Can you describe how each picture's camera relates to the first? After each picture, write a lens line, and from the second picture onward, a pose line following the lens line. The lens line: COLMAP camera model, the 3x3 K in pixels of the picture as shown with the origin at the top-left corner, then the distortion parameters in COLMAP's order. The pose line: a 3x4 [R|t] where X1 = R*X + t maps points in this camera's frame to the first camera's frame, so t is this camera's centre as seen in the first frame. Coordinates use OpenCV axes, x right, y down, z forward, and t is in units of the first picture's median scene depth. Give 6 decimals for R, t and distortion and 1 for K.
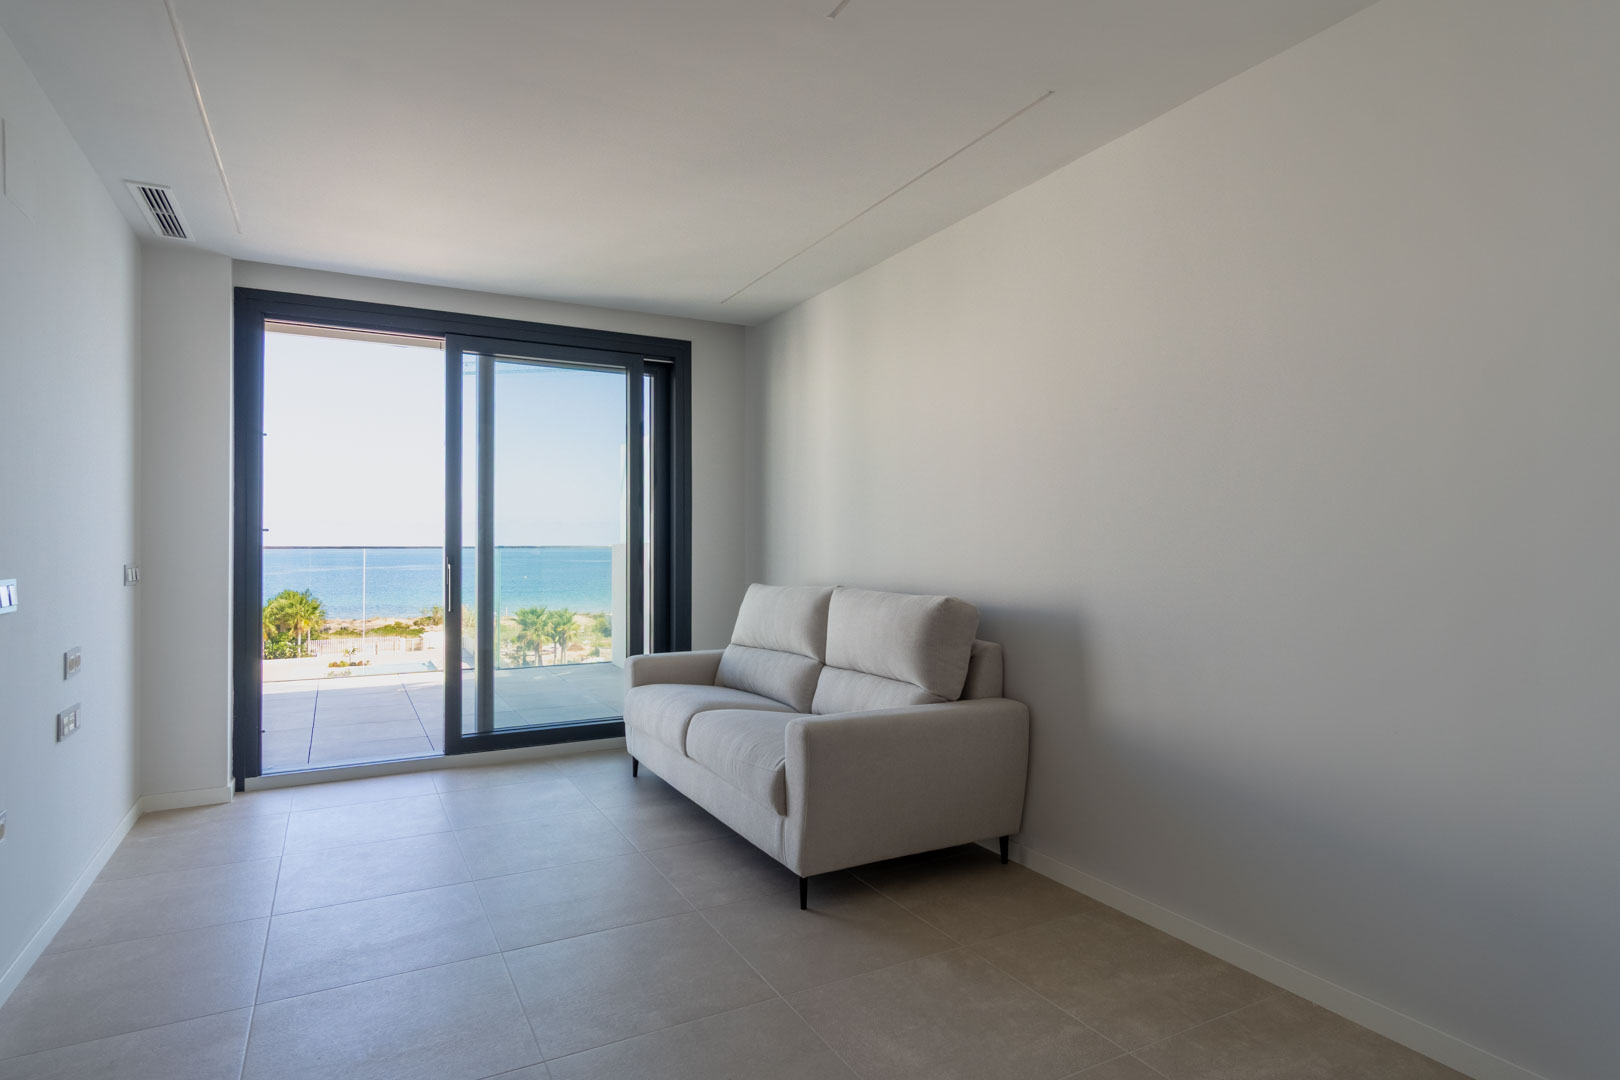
lens RADIAL K [[873.9, 0, 809.1], [0, 873.9, 537.2], [0, 0, 1]] dist [0.002455, 0.003451]
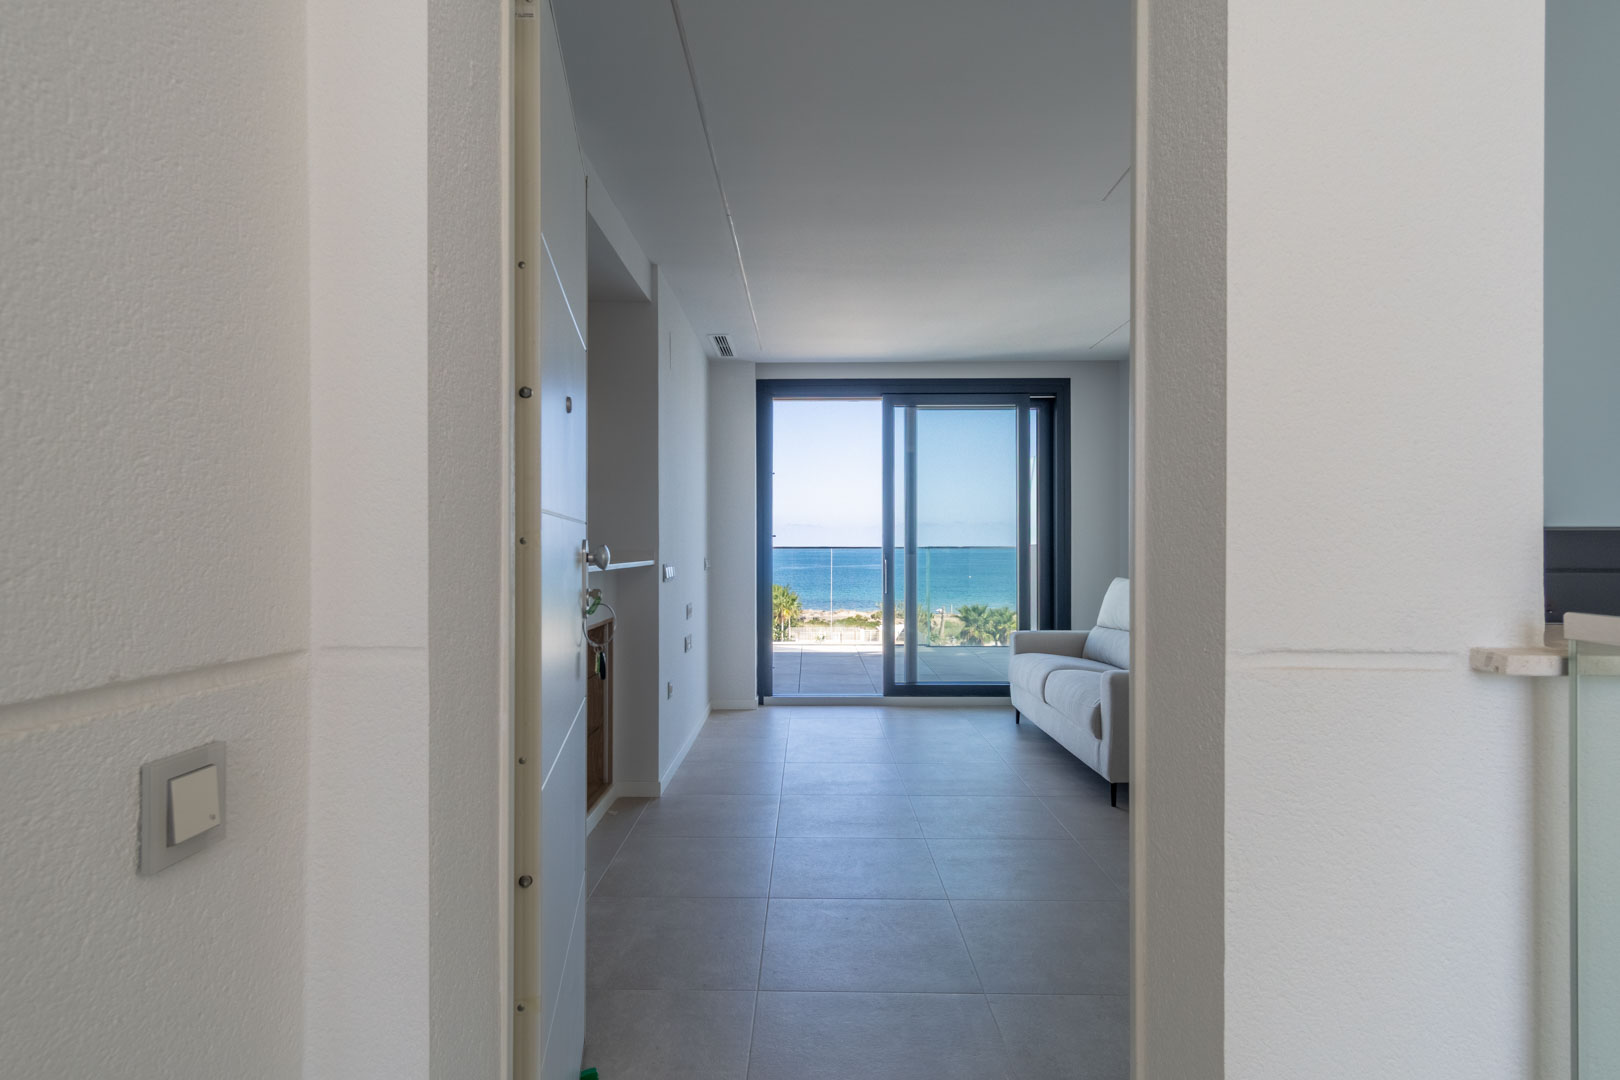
lens RADIAL K [[873.9, 0, 813.4], [0, 873.9, 539.5], [0, 0, 1]] dist [0.002455, 0.003451]
pose [[0.881961, -0.003612, -0.471308, 0.142648], [0.004490, 0.999990, 0.000736, -0.002678], [0.471301, -0.002765, 0.881968, -0.281809]]
